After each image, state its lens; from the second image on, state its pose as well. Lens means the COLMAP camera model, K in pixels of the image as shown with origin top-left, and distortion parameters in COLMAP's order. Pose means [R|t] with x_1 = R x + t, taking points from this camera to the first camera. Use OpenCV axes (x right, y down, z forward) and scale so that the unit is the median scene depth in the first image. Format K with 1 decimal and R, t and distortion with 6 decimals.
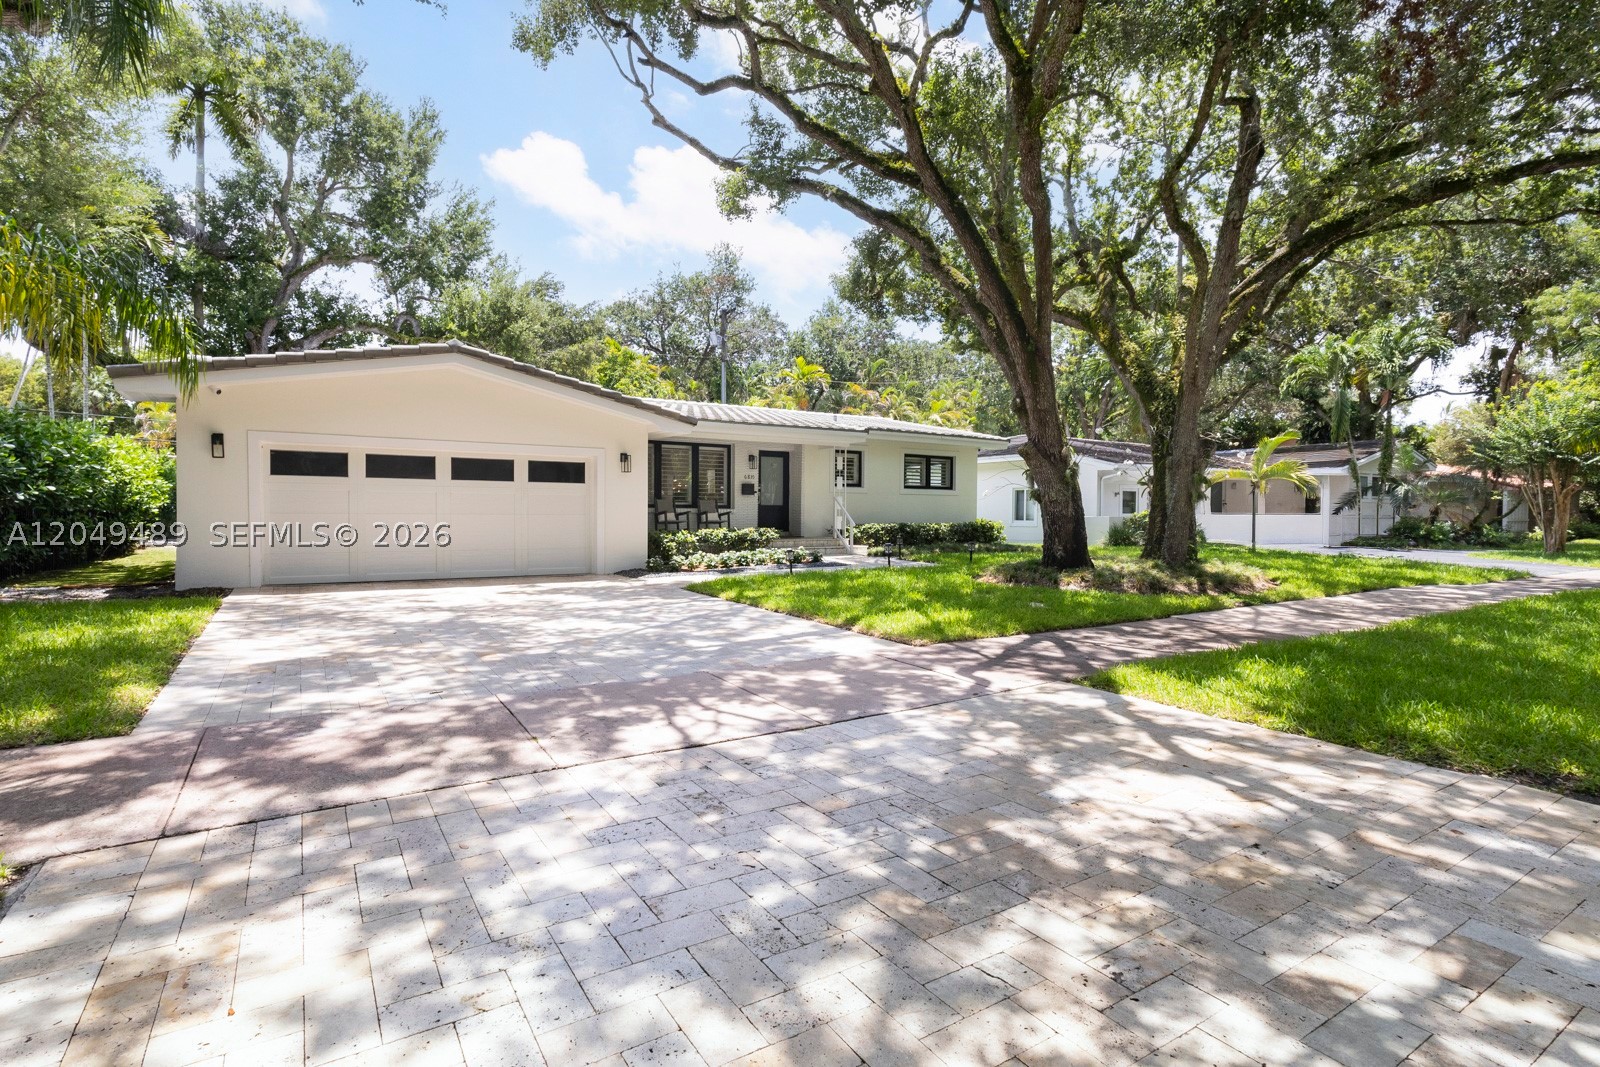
lens RADIAL K [[771.3, 0, 792.5], [0, 771.3, 525.0], [0, 0, 1]] dist [0.003429, 0.001357]
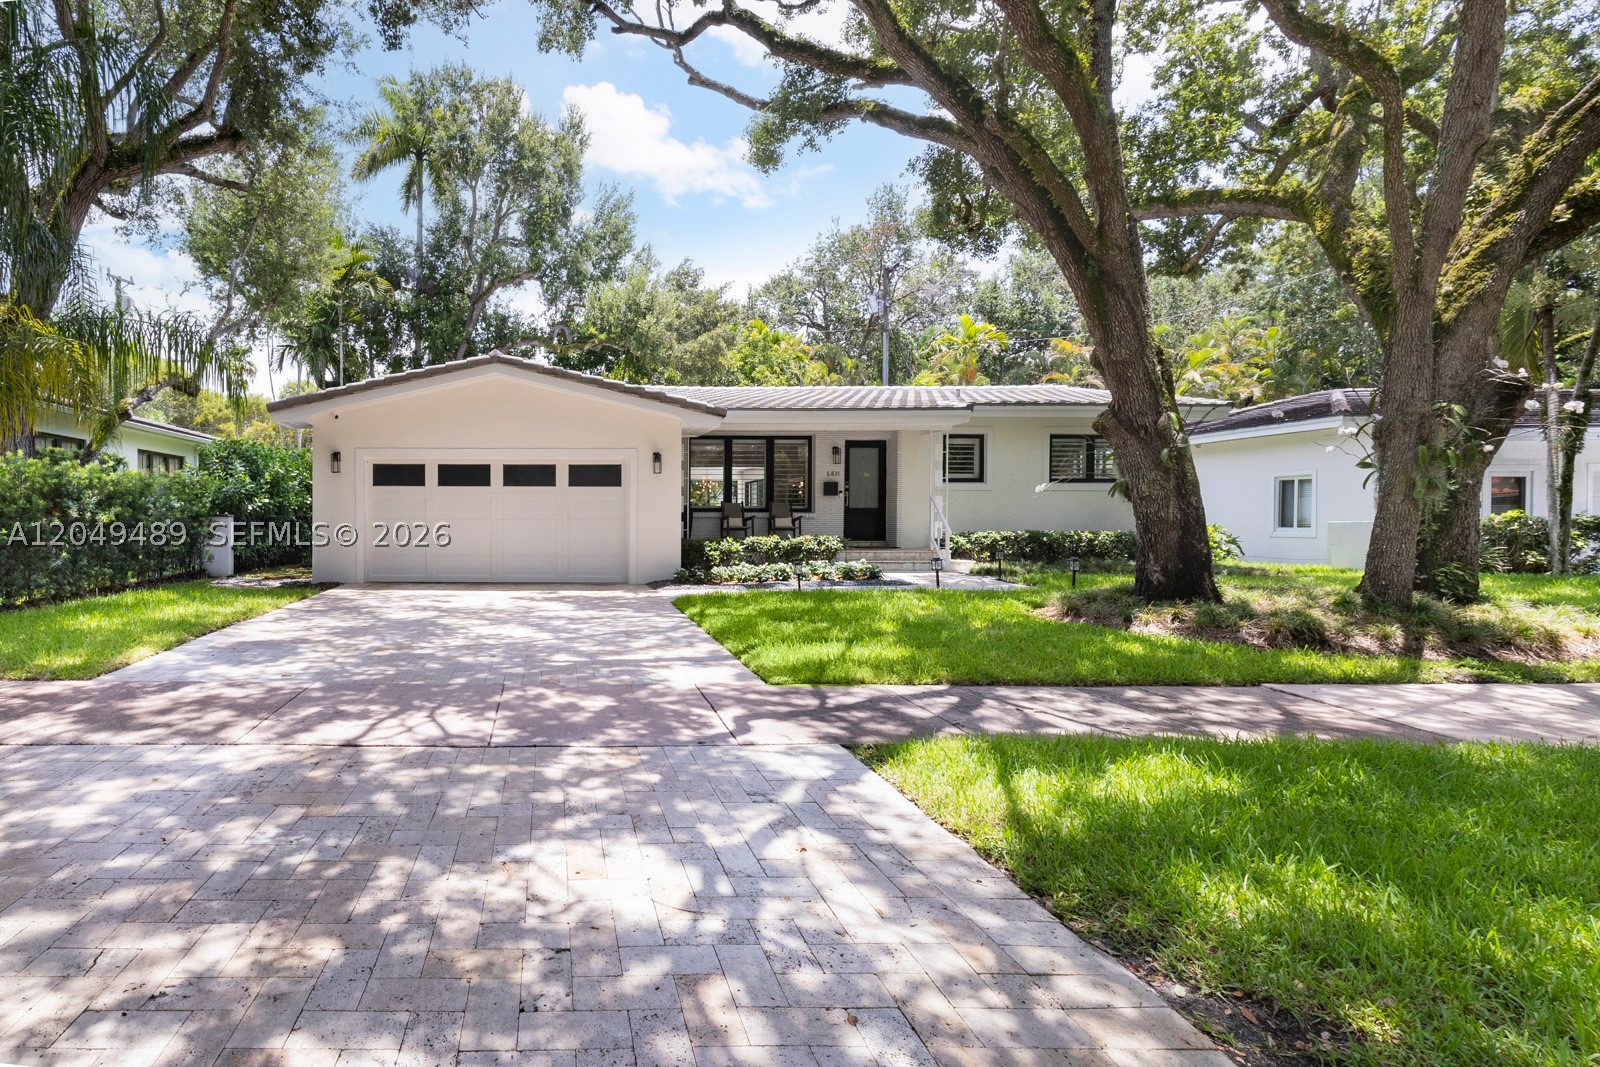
lens RADIAL K [[973.6, 0, 800.0], [0, 973.6, 533.5], [0, 0, 1]] dist [0.005184, 0.003553]
pose [[0.820177, 0.005082, -0.572088, 0.615007], [-0.006224, 0.999981, -0.000040, 0.001893], [0.572077, 0.003594, 0.820192, 0.158531]]
